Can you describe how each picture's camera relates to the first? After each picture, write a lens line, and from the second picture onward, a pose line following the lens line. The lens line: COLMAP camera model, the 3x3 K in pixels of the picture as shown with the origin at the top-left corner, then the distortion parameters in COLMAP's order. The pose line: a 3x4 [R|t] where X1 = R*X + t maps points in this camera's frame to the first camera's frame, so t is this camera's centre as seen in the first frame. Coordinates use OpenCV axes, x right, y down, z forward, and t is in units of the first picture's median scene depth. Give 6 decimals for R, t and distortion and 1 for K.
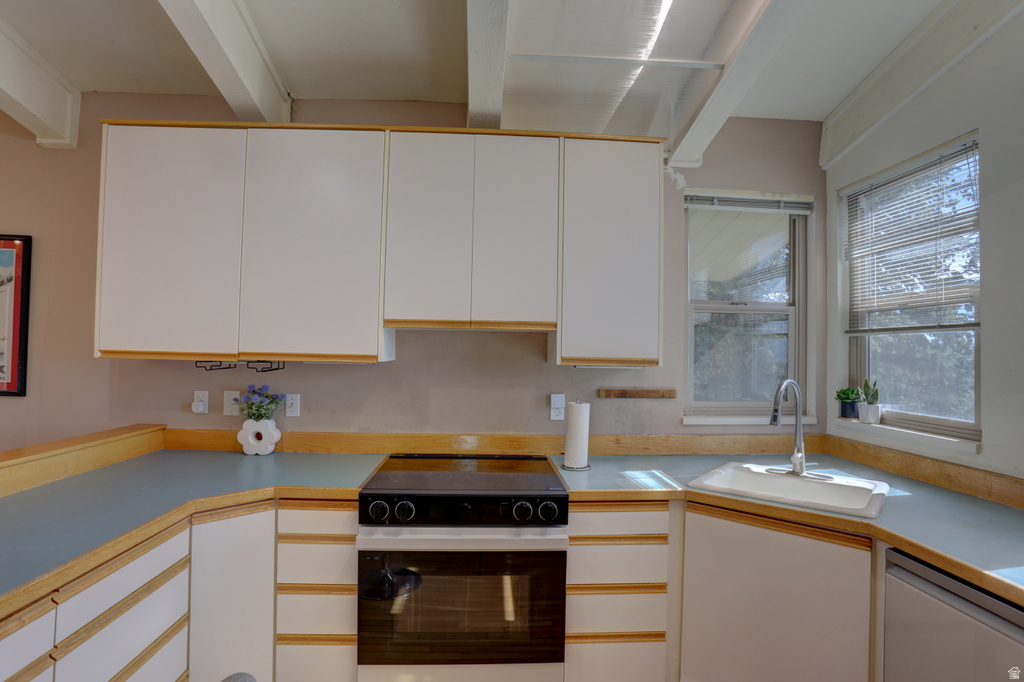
lens RADIAL K [[497.9, 0, 512.0], [0, 497.9, 341.0], [0, 0, 1]] dist [-0.079254, 0.035073]
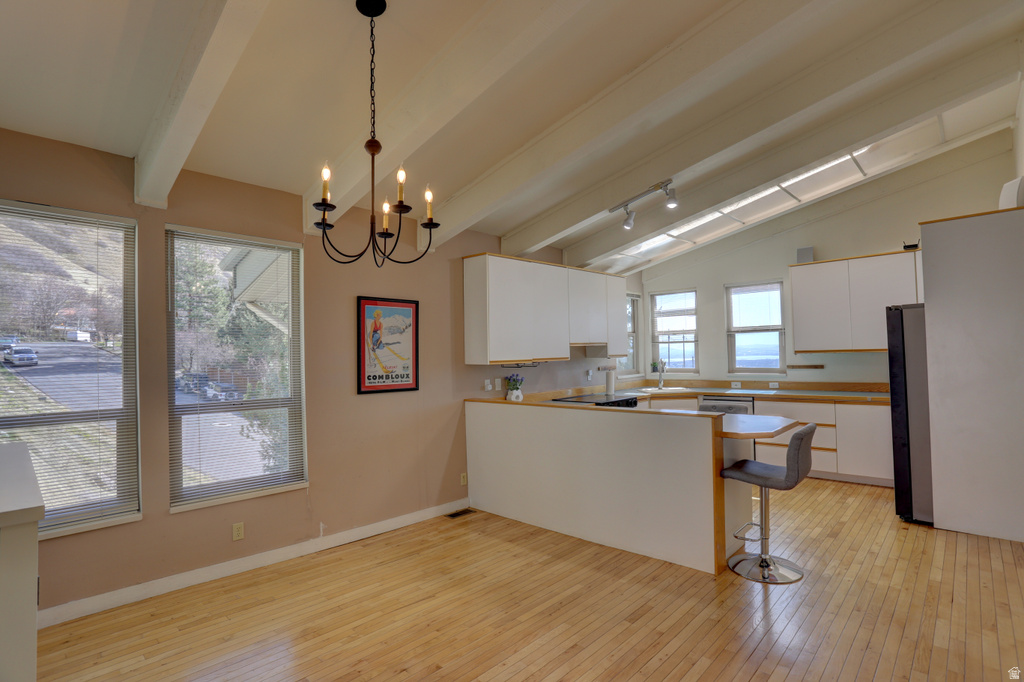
lens RADIAL K [[497.9, 0, 512.0], [0, 497.9, 341.0], [0, 0, 1]] dist [-0.079254, 0.035073]
pose [[0.730619, -0.022919, 0.682400, -2.065397], [0.023015, 0.999695, 0.008935, -0.078680], [-0.682397, 0.009178, 0.730924, -0.621680]]
